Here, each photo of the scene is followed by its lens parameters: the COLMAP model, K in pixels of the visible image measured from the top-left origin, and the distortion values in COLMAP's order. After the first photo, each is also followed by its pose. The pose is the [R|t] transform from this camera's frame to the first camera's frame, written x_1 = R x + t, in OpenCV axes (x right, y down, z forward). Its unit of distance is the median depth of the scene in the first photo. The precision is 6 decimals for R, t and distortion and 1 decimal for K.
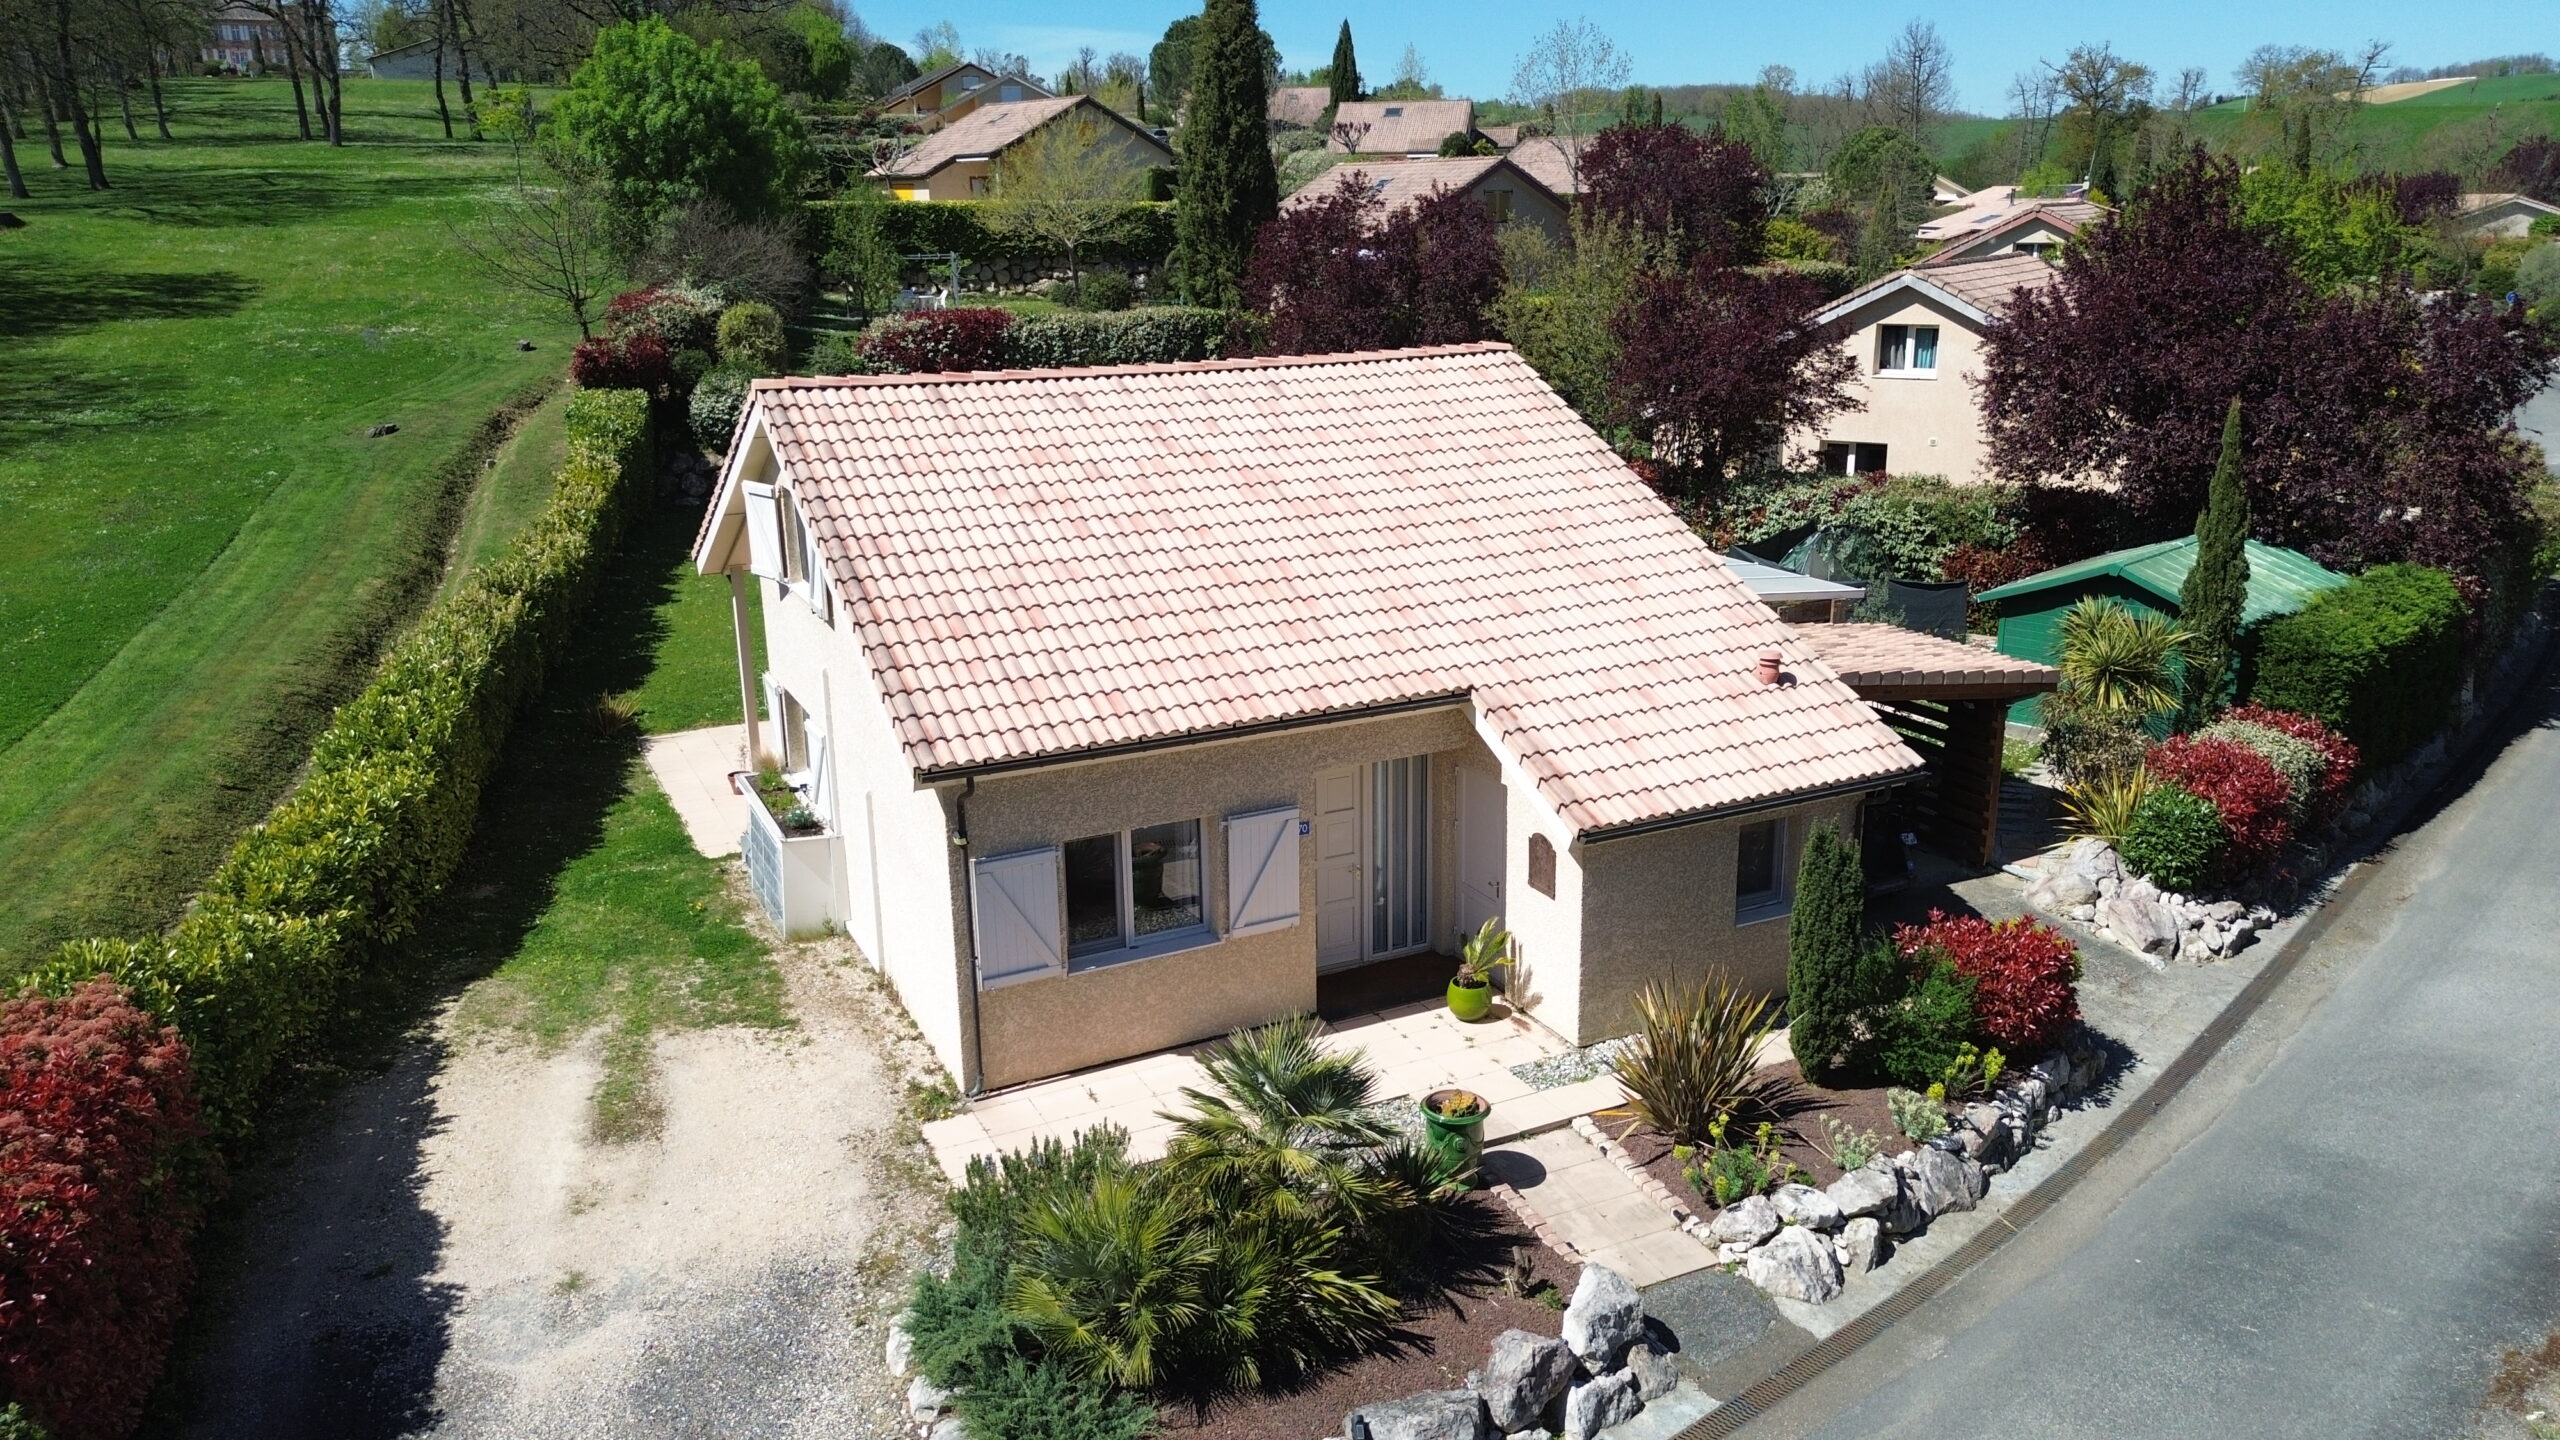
lens RADIAL K [[1823.2, 0, 1280.0], [0, 1823.2, 720.0], [0, 0, 1]] dist [0.072656, -0.082914]
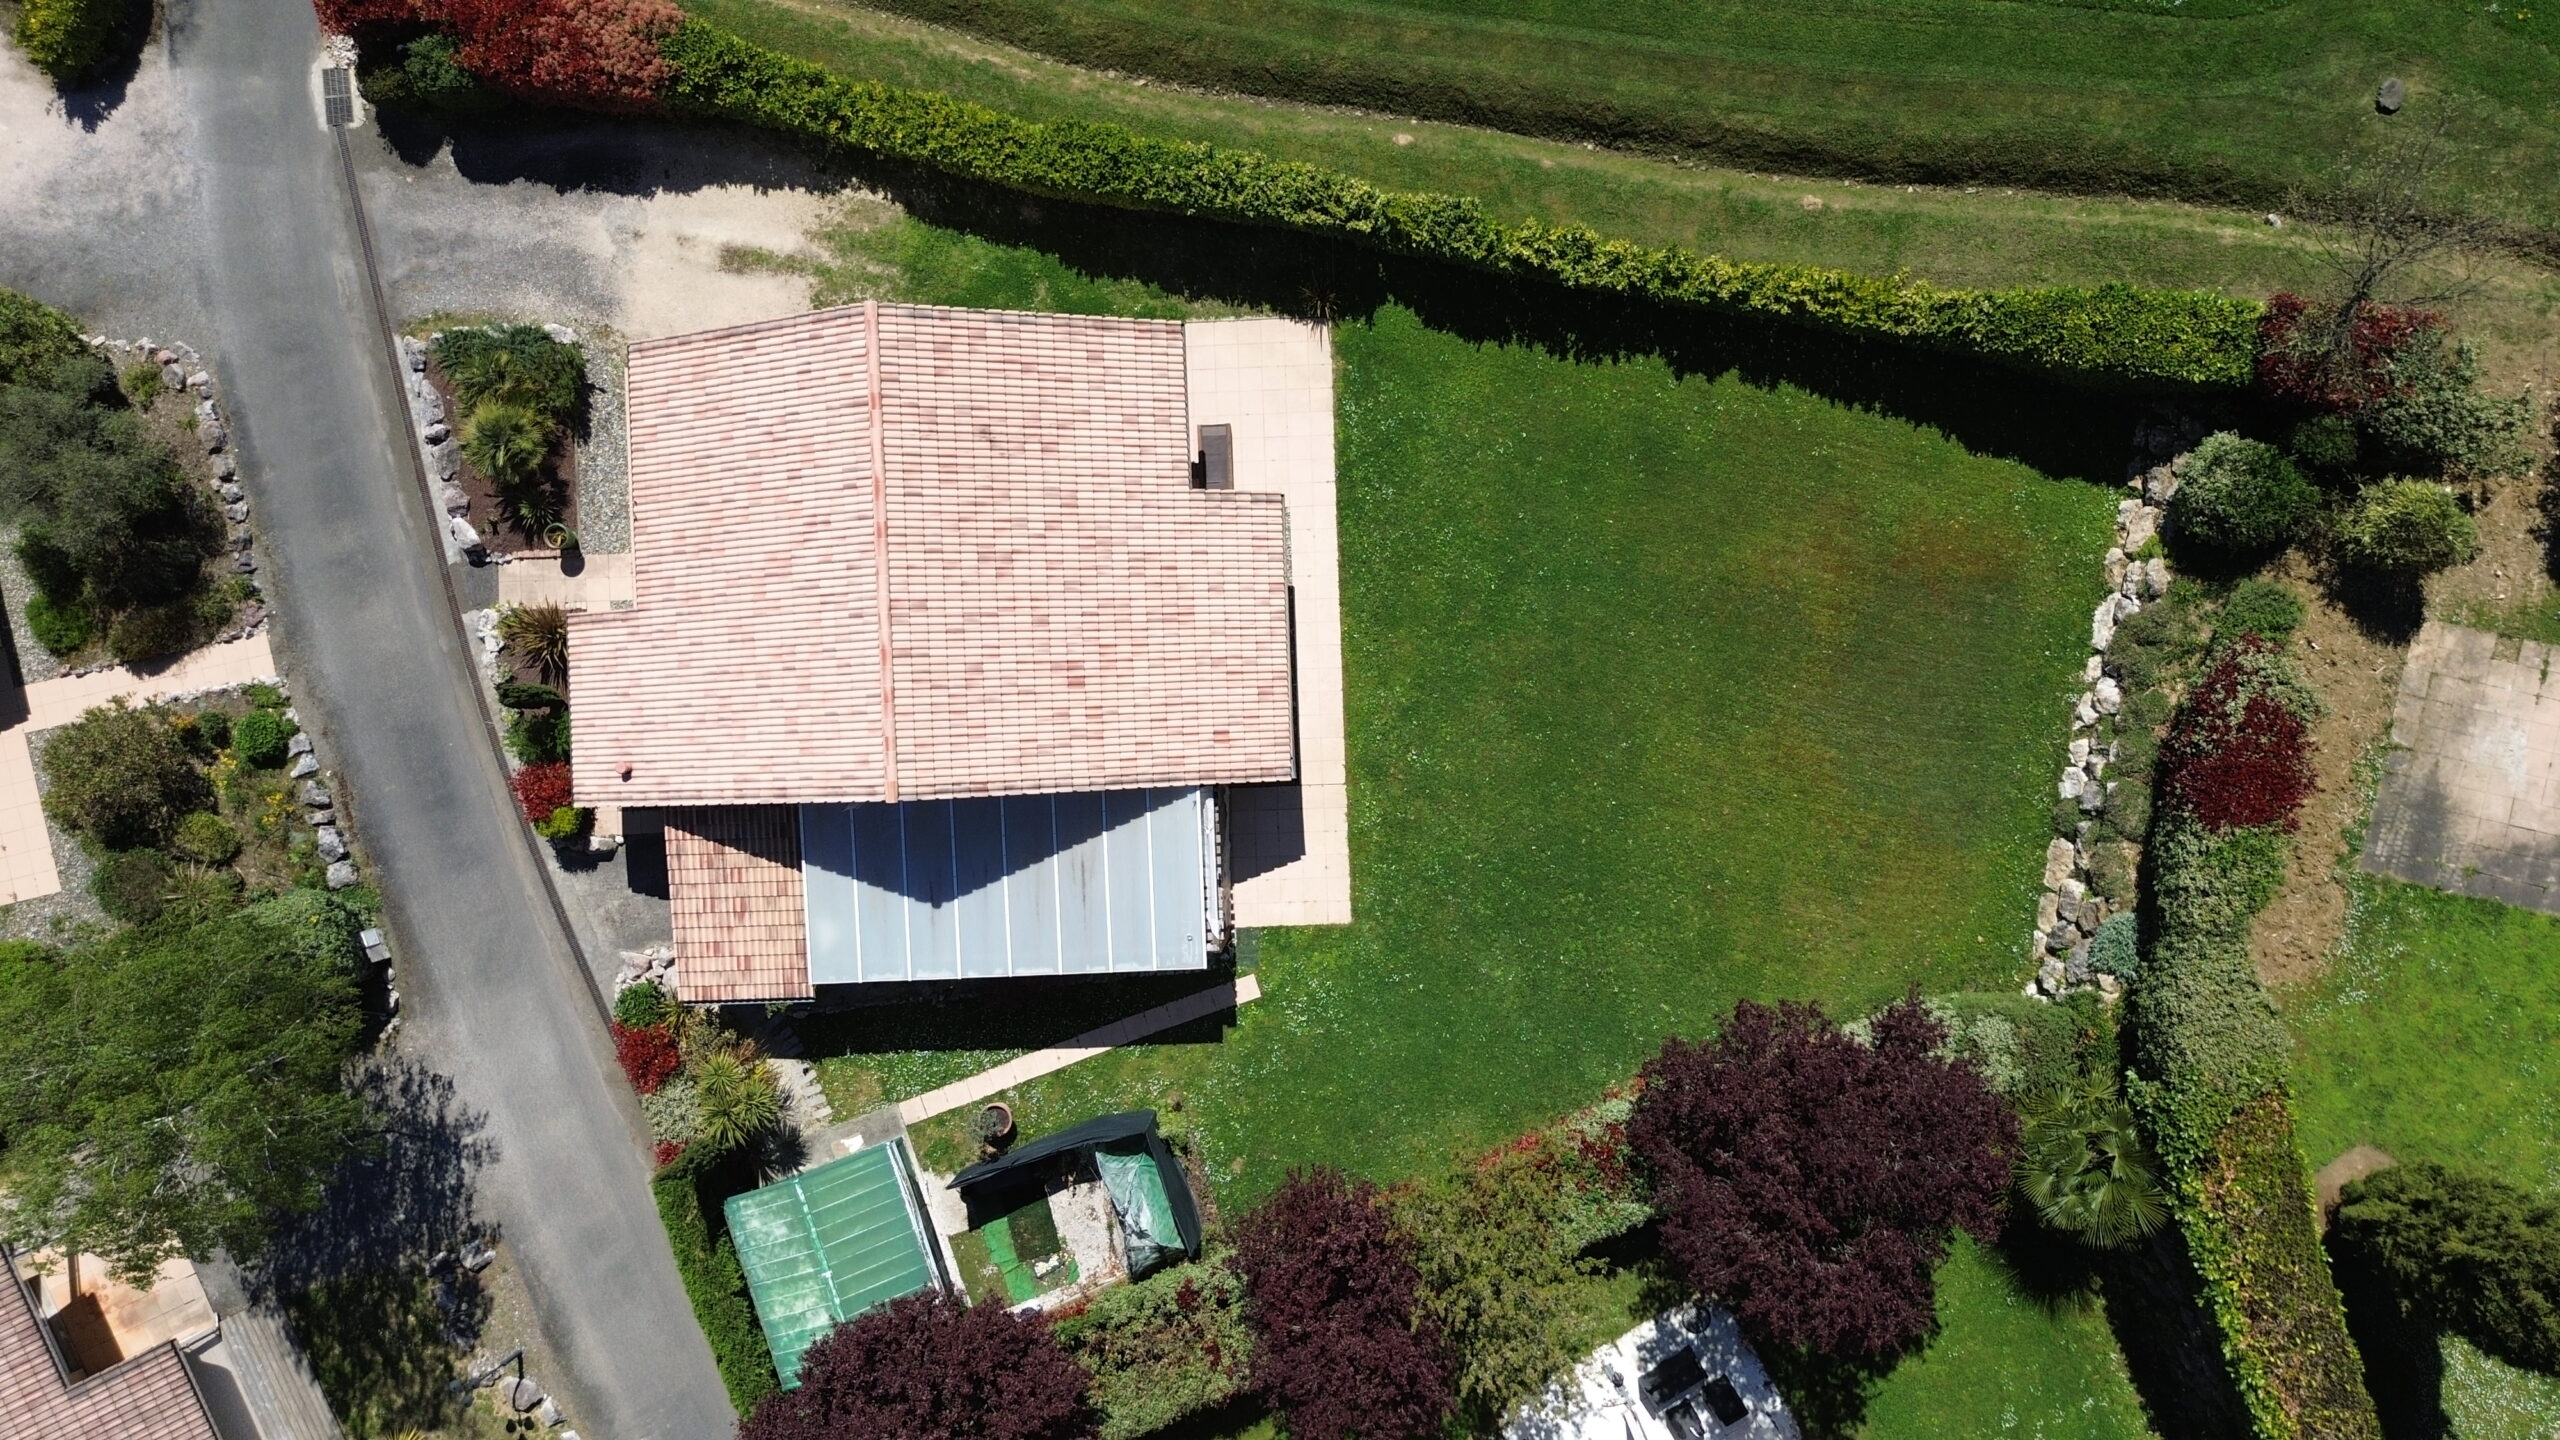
lens RADIAL K [[1823.2, 0, 1280.0], [0, 1823.2, 720.0], [0, 0, 1]] dist [0.072656, -0.082914]
pose [[-0.406915, 0.912526, 0.041435, -0.167012], [-0.201118, -0.133746, 0.970394, -2.177069], [0.891051, 0.386534, 0.237948, 1.161109]]
